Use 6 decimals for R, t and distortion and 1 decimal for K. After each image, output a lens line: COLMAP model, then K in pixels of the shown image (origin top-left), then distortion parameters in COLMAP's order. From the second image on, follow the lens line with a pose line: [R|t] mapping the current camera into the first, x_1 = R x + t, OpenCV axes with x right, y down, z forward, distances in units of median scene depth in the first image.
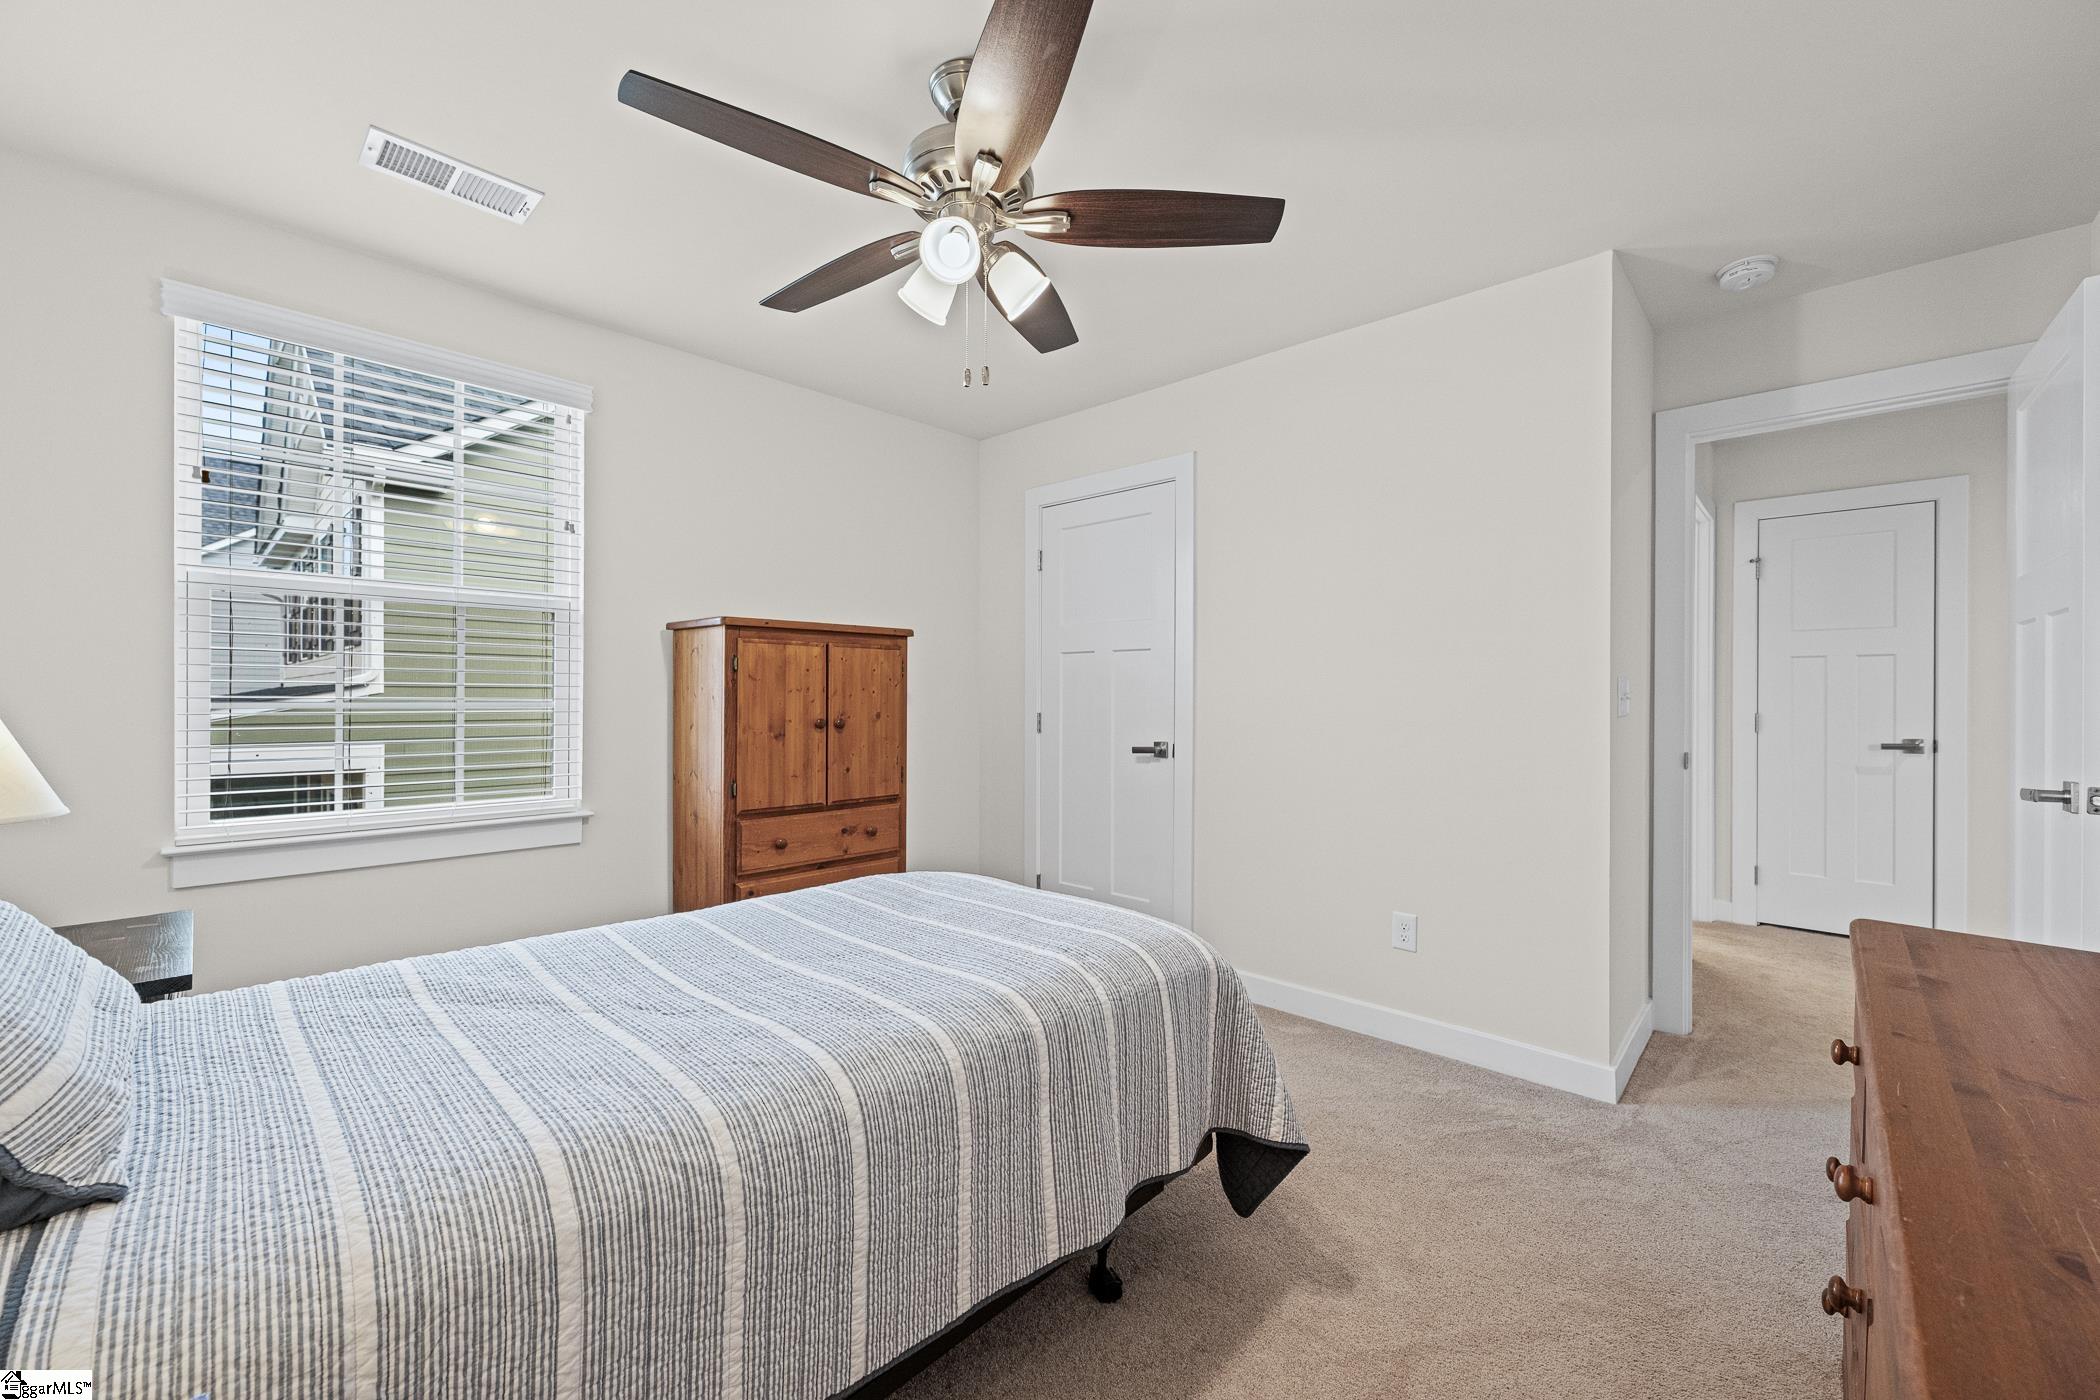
lens RADIAL K [[843.6, 0, 1047.3], [0, 843.6, 702.6], [0, 0, 1]] dist [-0.000357, -0.000424]
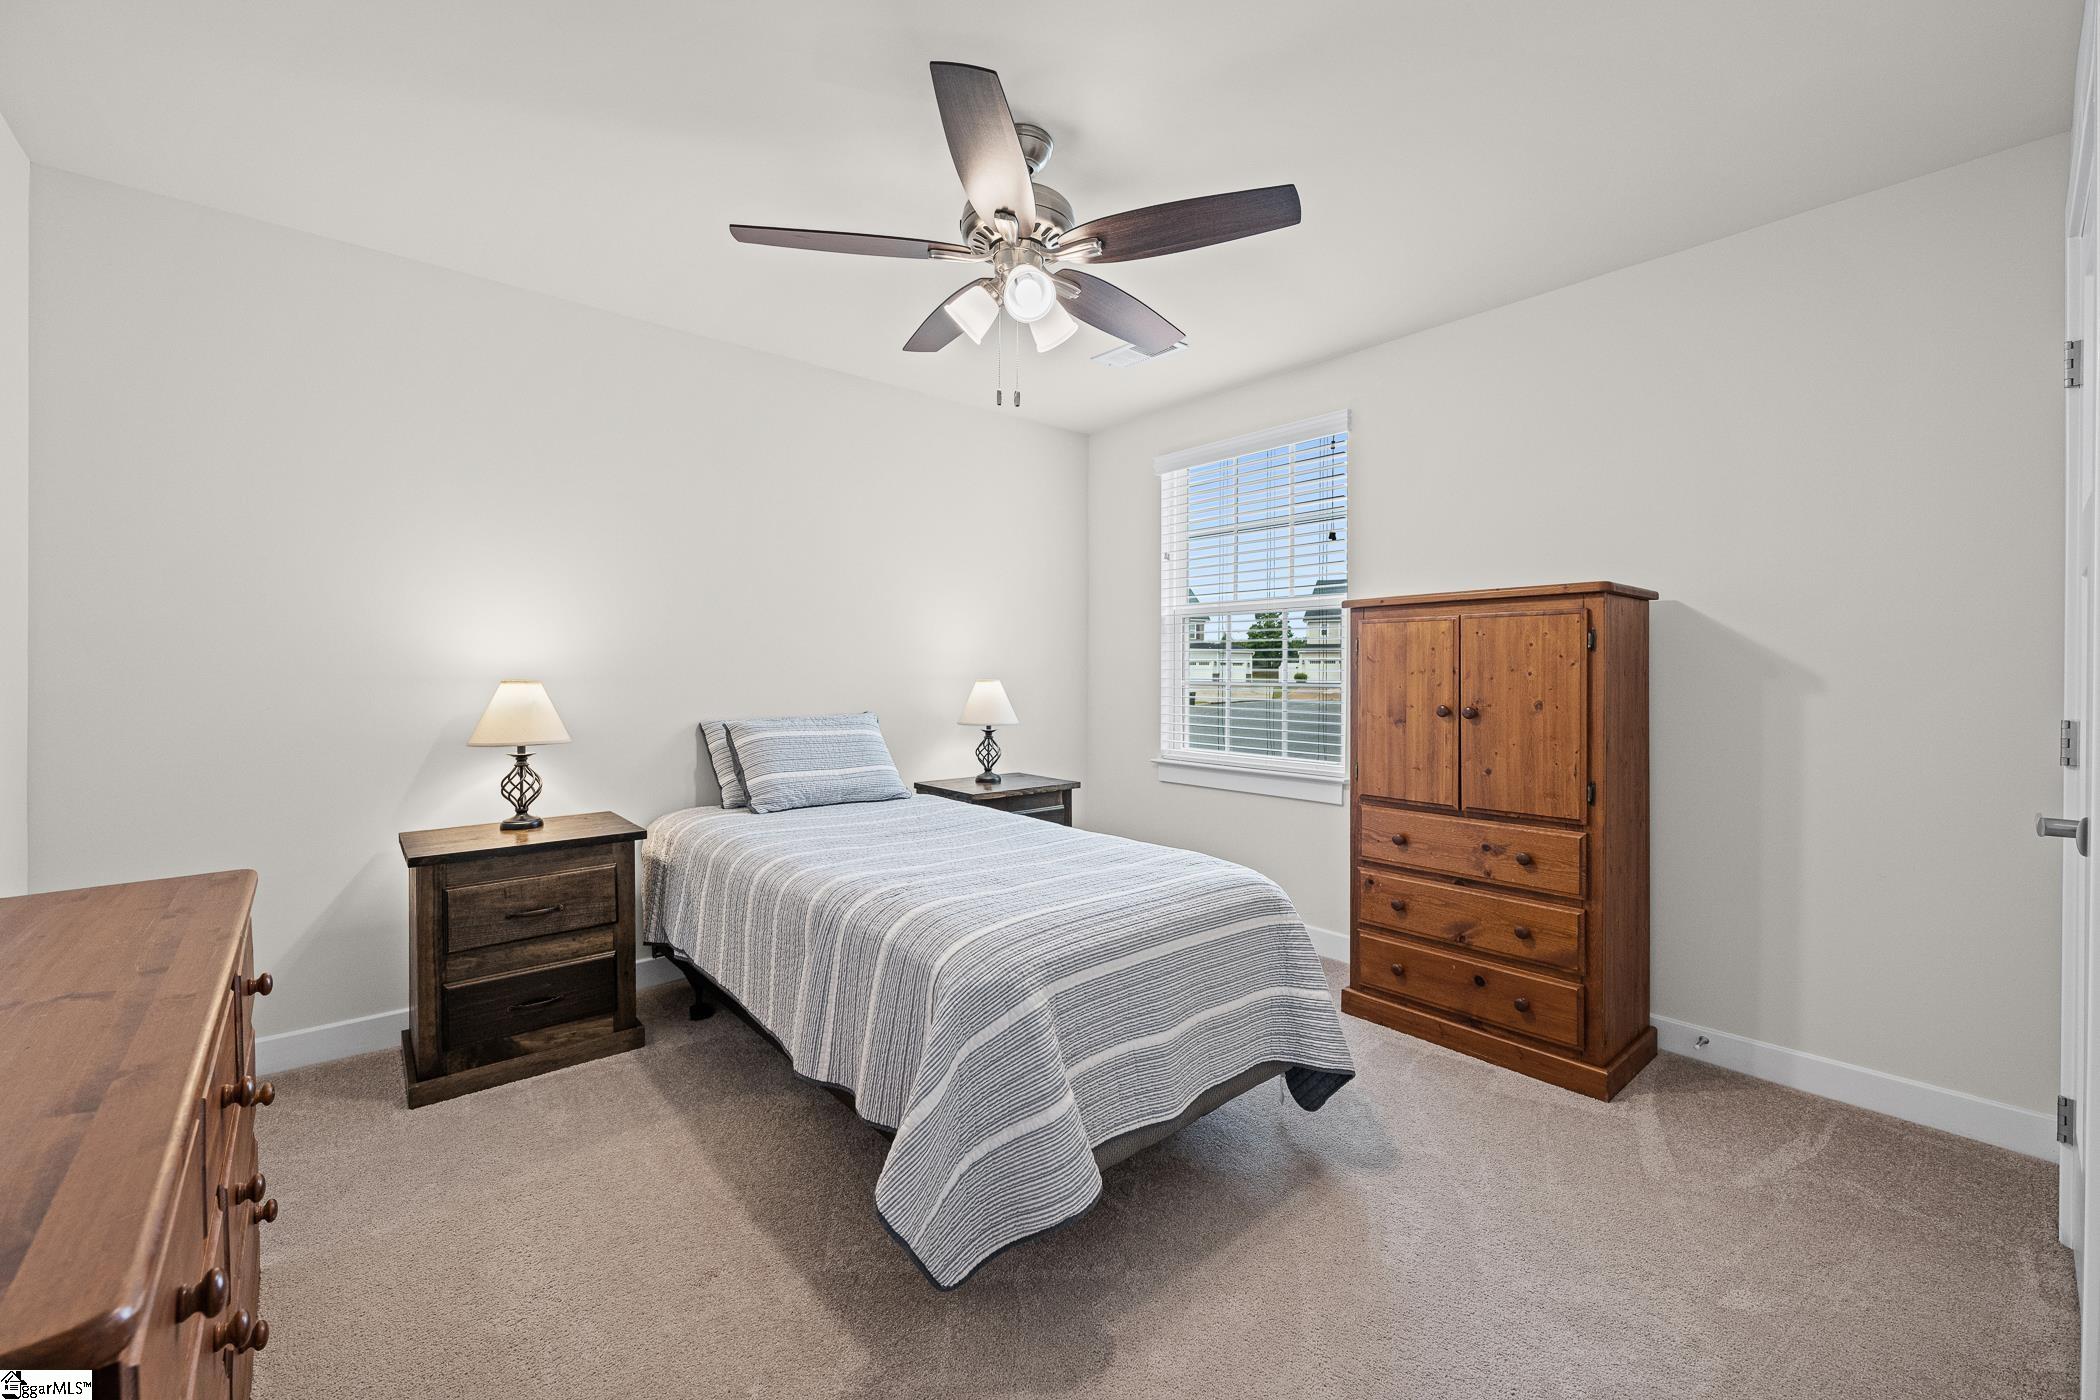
lens RADIAL K [[843.6, 0, 1048.3], [0, 843.6, 684.5], [0, 0, 1]] dist [-0.000357, -0.000424]
pose [[-0.107677, 0.006296, -0.994166, 0.628137], [-0.014276, 0.999867, 0.007878, -0.002908], [0.994083, 0.015041, -0.107573, 0.703421]]
